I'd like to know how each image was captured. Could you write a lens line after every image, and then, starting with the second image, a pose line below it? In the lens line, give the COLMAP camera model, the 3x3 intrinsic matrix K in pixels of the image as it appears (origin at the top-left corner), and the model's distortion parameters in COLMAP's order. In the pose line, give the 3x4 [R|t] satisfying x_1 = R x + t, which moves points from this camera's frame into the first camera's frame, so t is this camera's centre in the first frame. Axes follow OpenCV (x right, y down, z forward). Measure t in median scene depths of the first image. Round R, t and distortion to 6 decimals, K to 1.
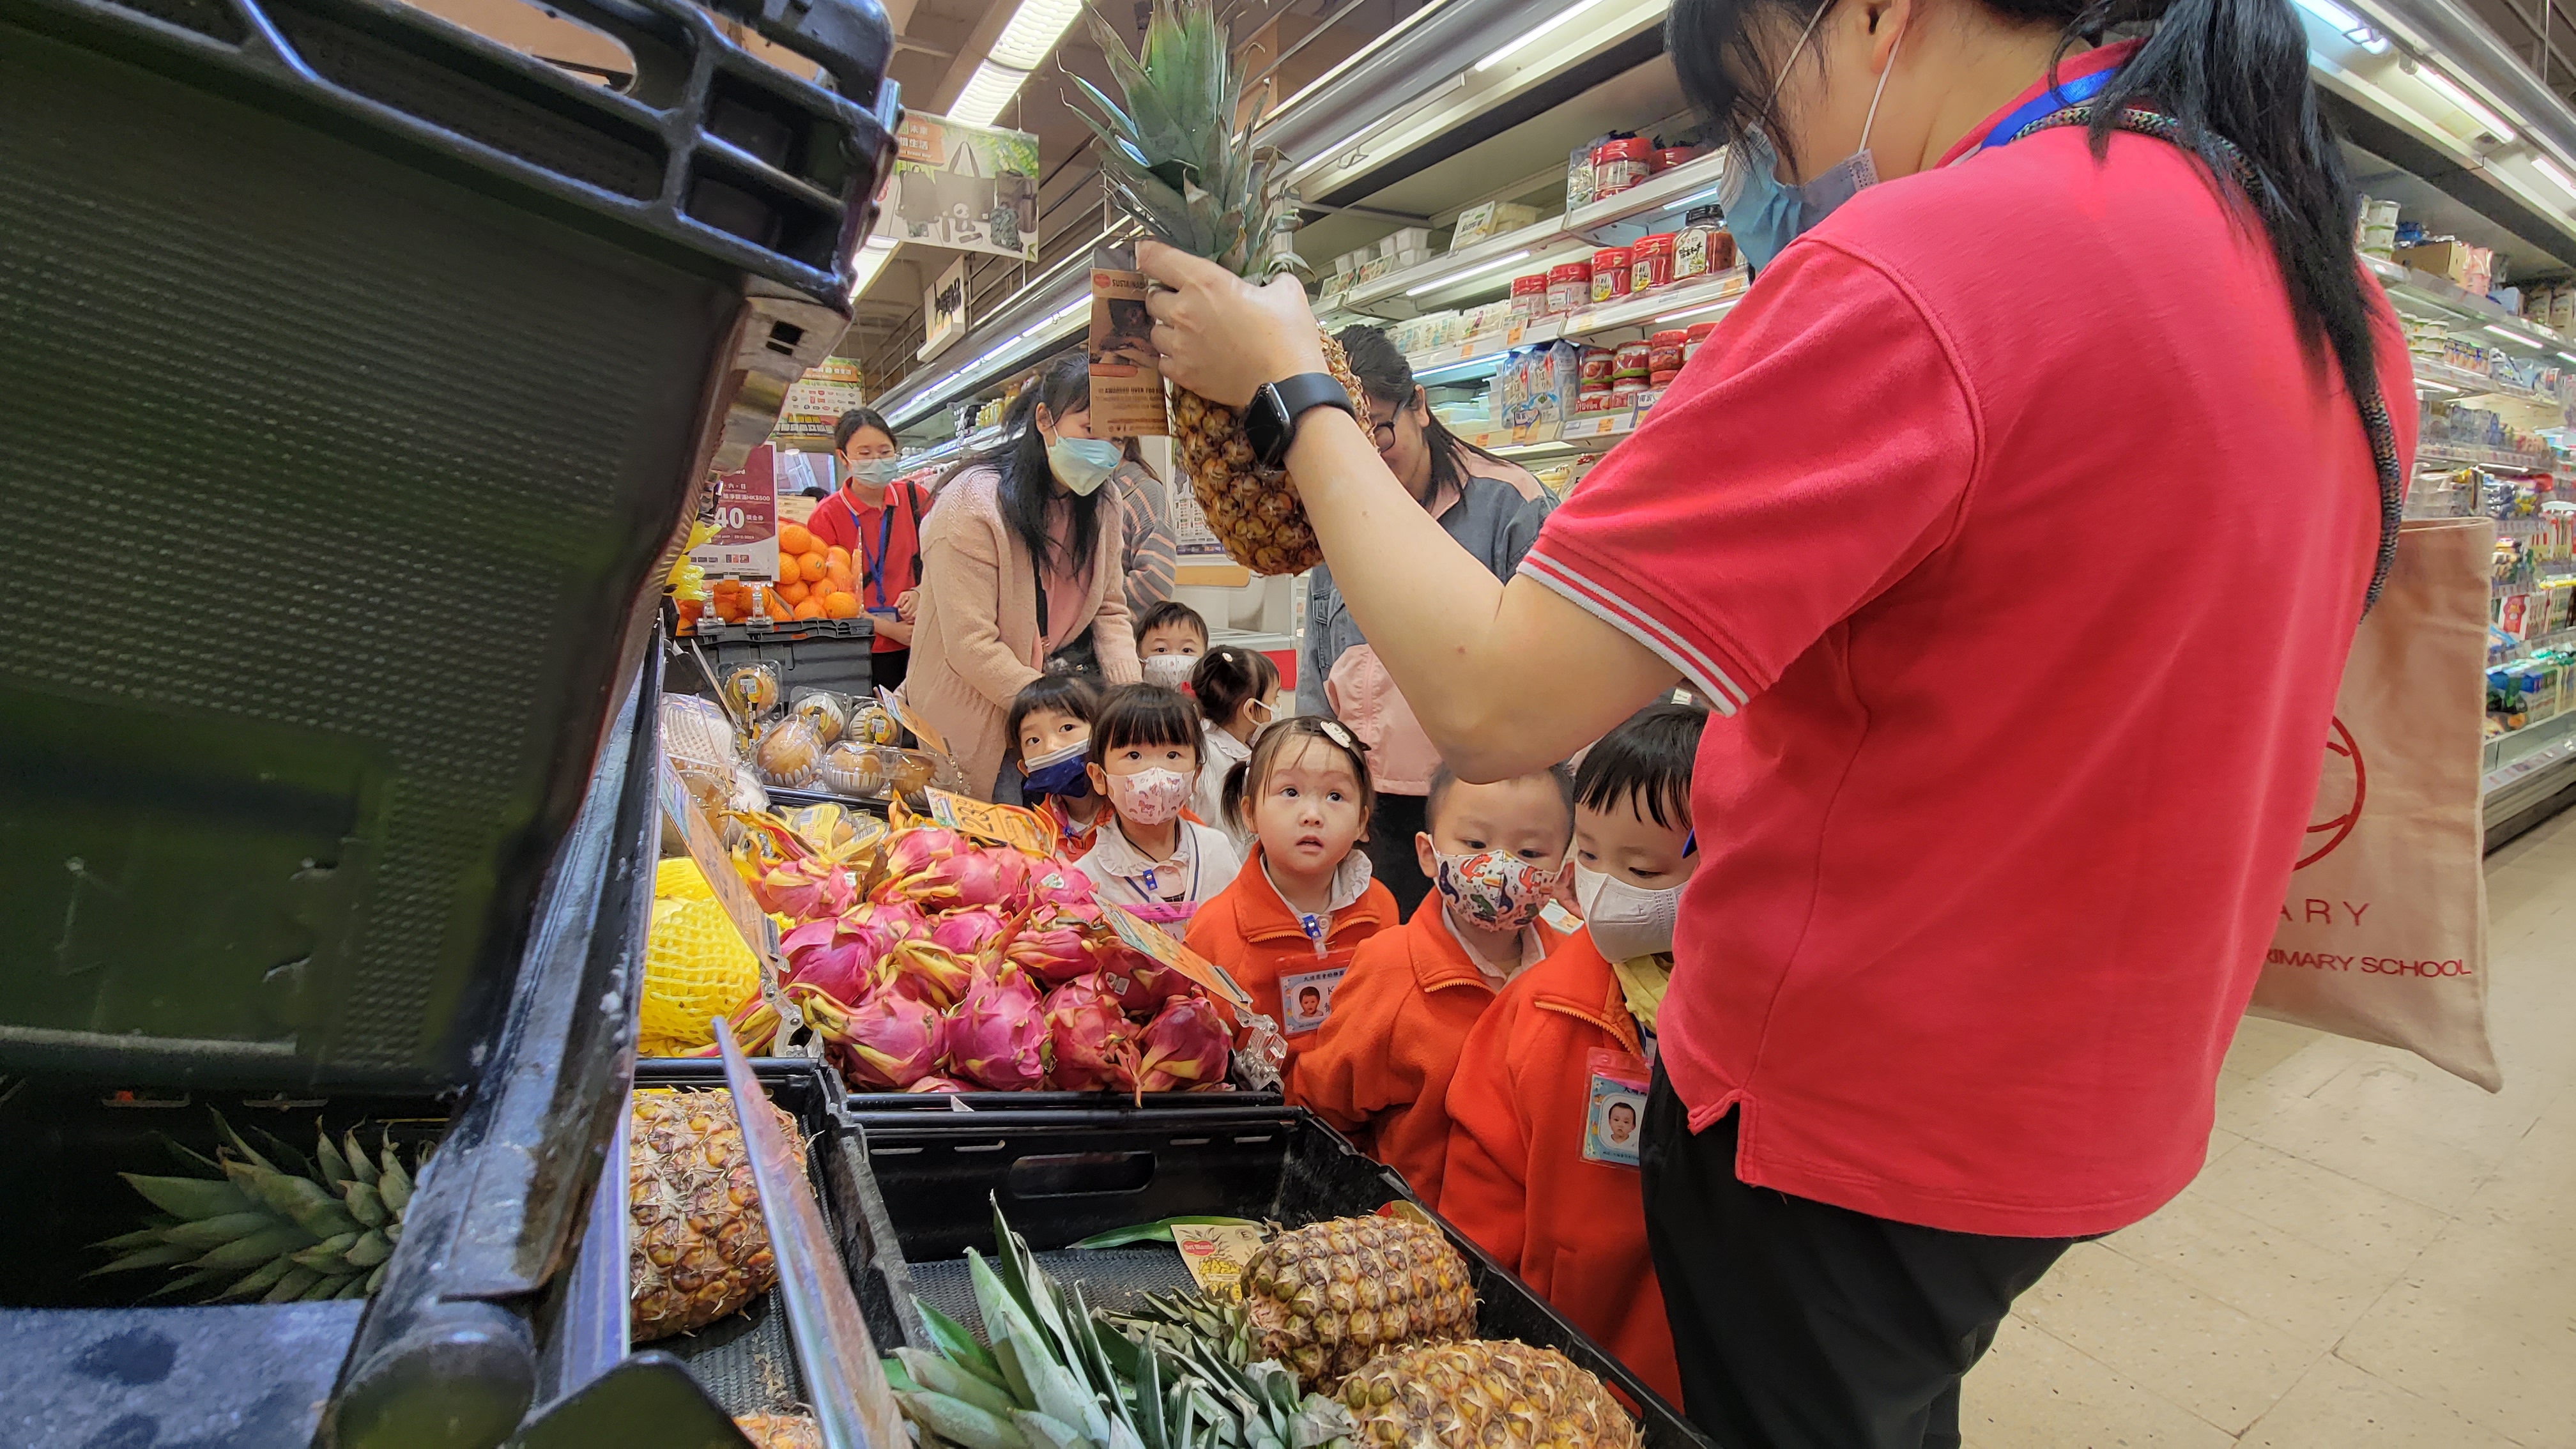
lens RADIAL K [[1024.4, 0, 1288.0], [0, 1024.4, 724.5], [0, 0, 1]] dist [-0.000638, 0.000018]
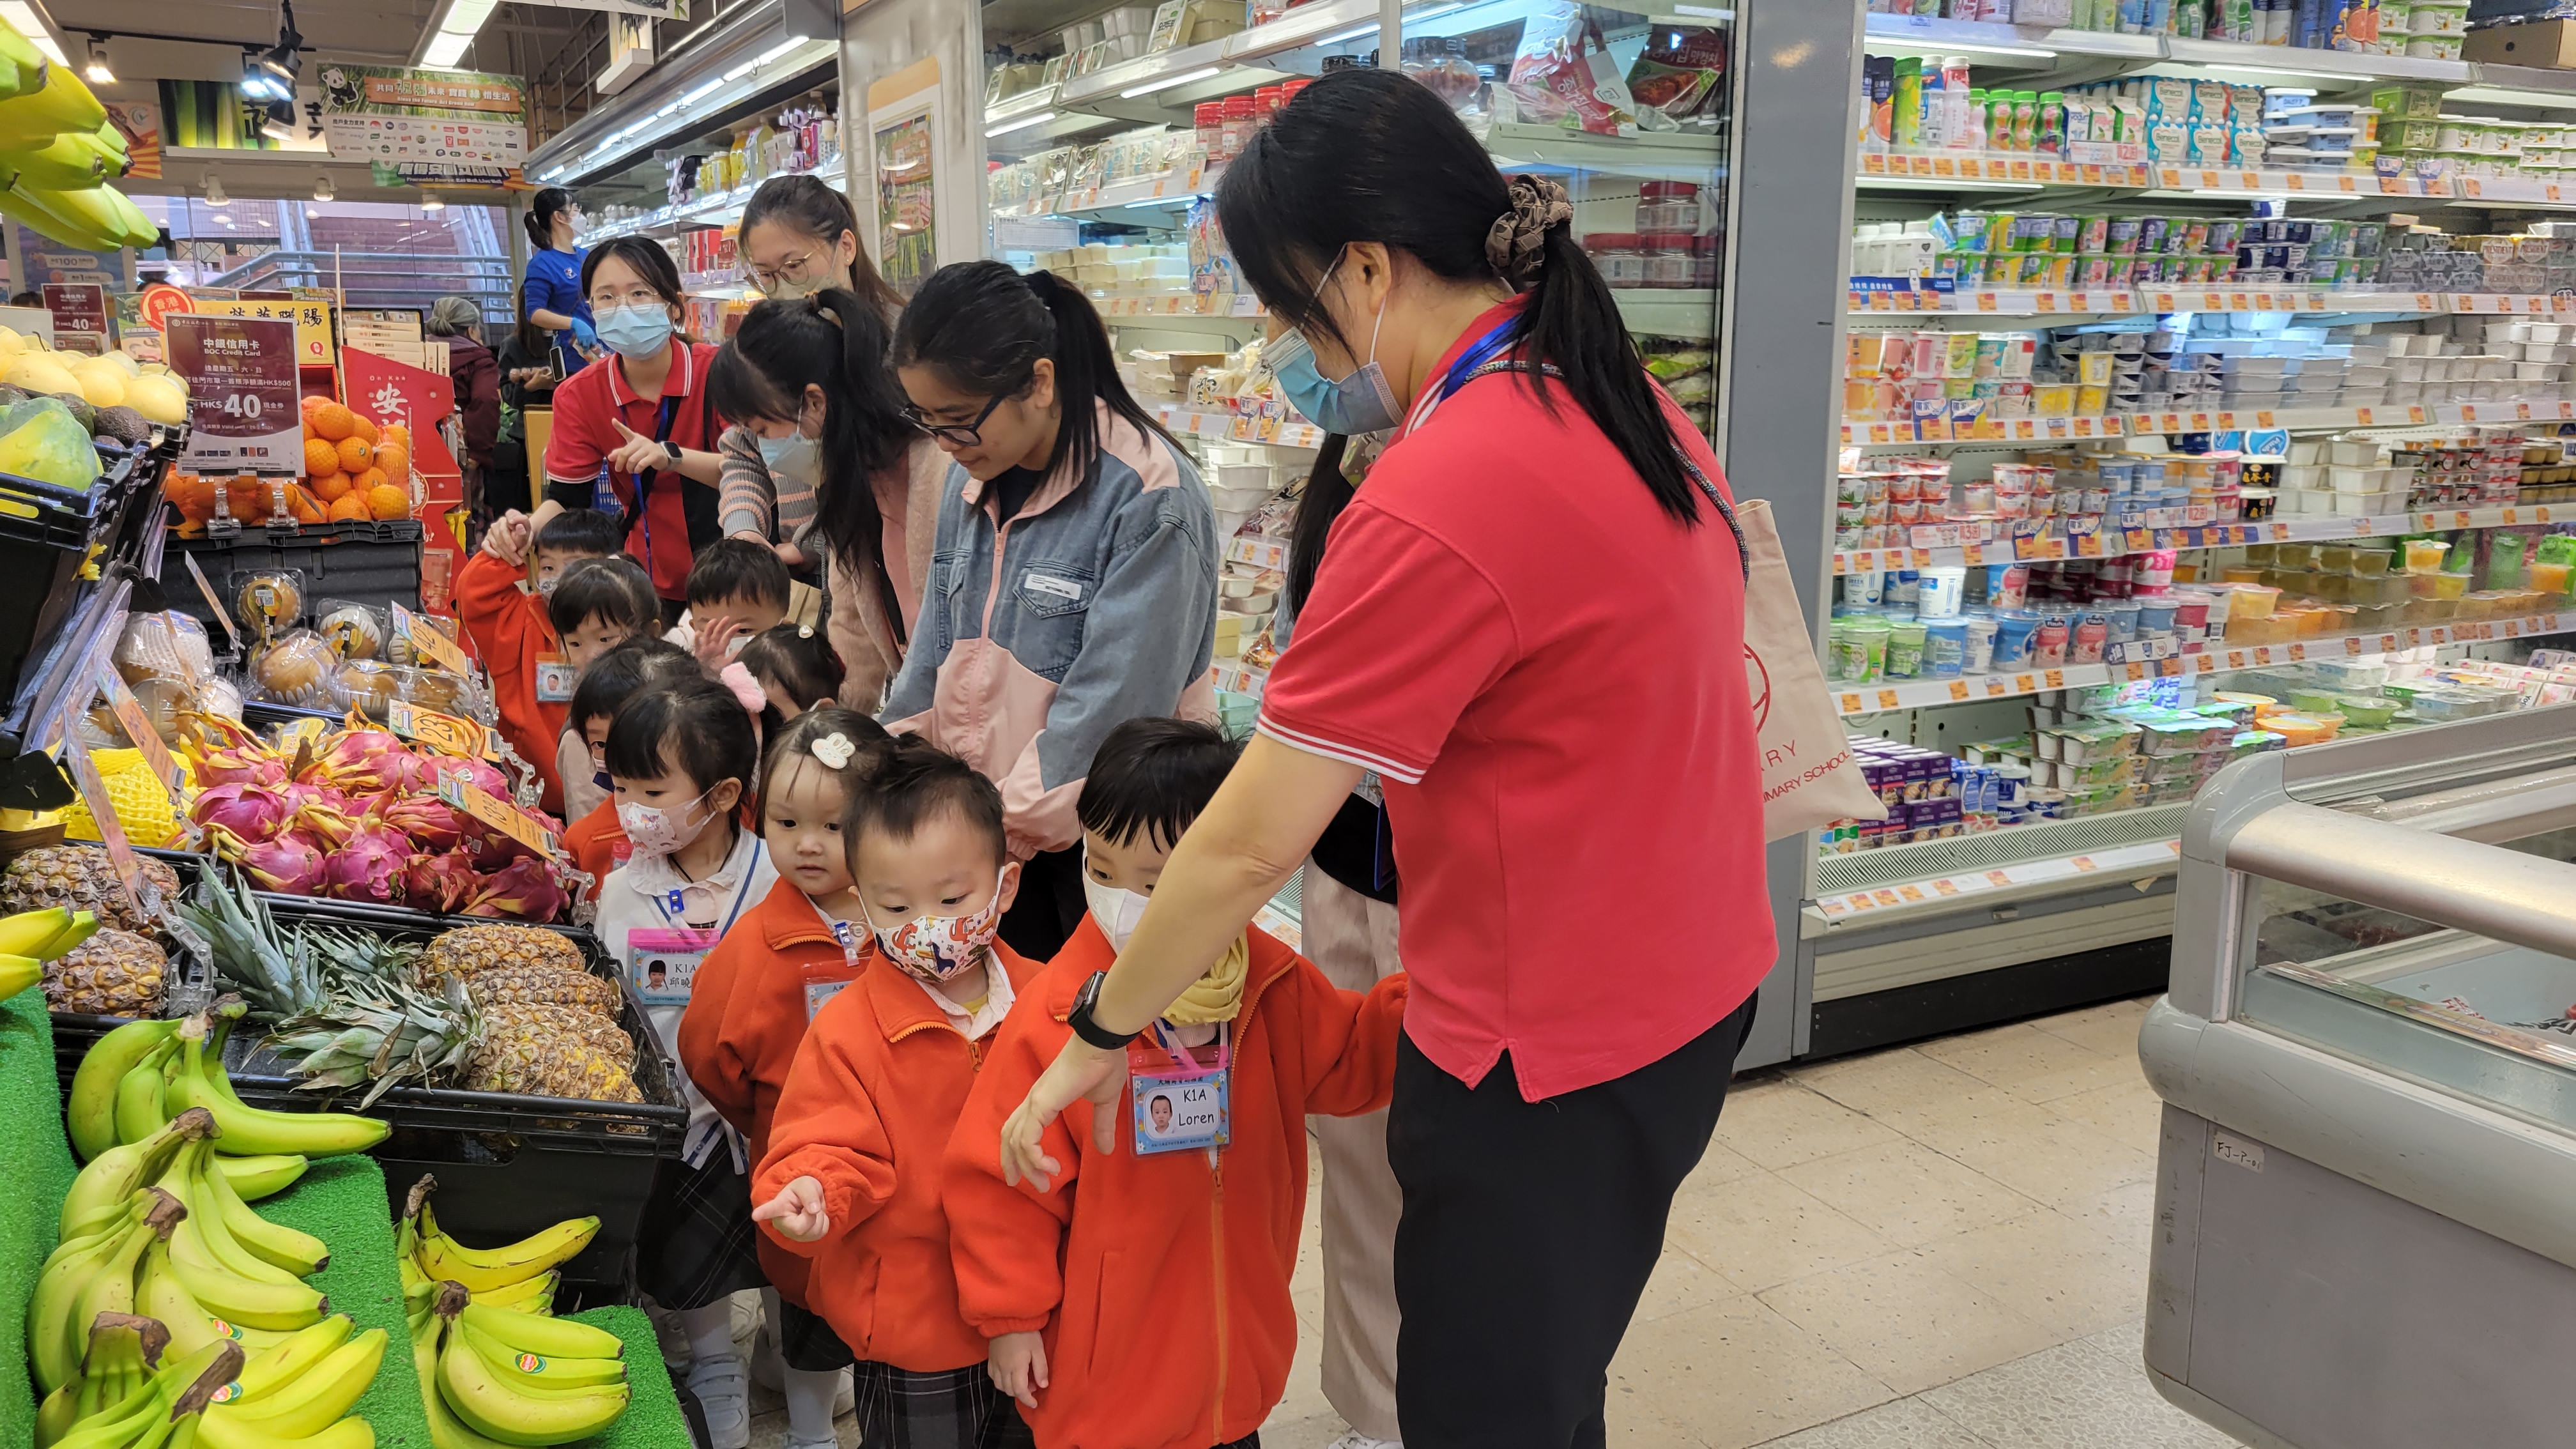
lens RADIAL K [[1991.8, 0, 1288.0], [0, 1991.8, 724.5], [0, 0, 1]] dist [-0.000438, 0.159796]
pose [[0.996595, 0.019627, -0.080085, 0.488688], [-0.017206, 0.999377, 0.030804, 0.003590], [0.080640, -0.029321, 0.996312, -0.657978]]
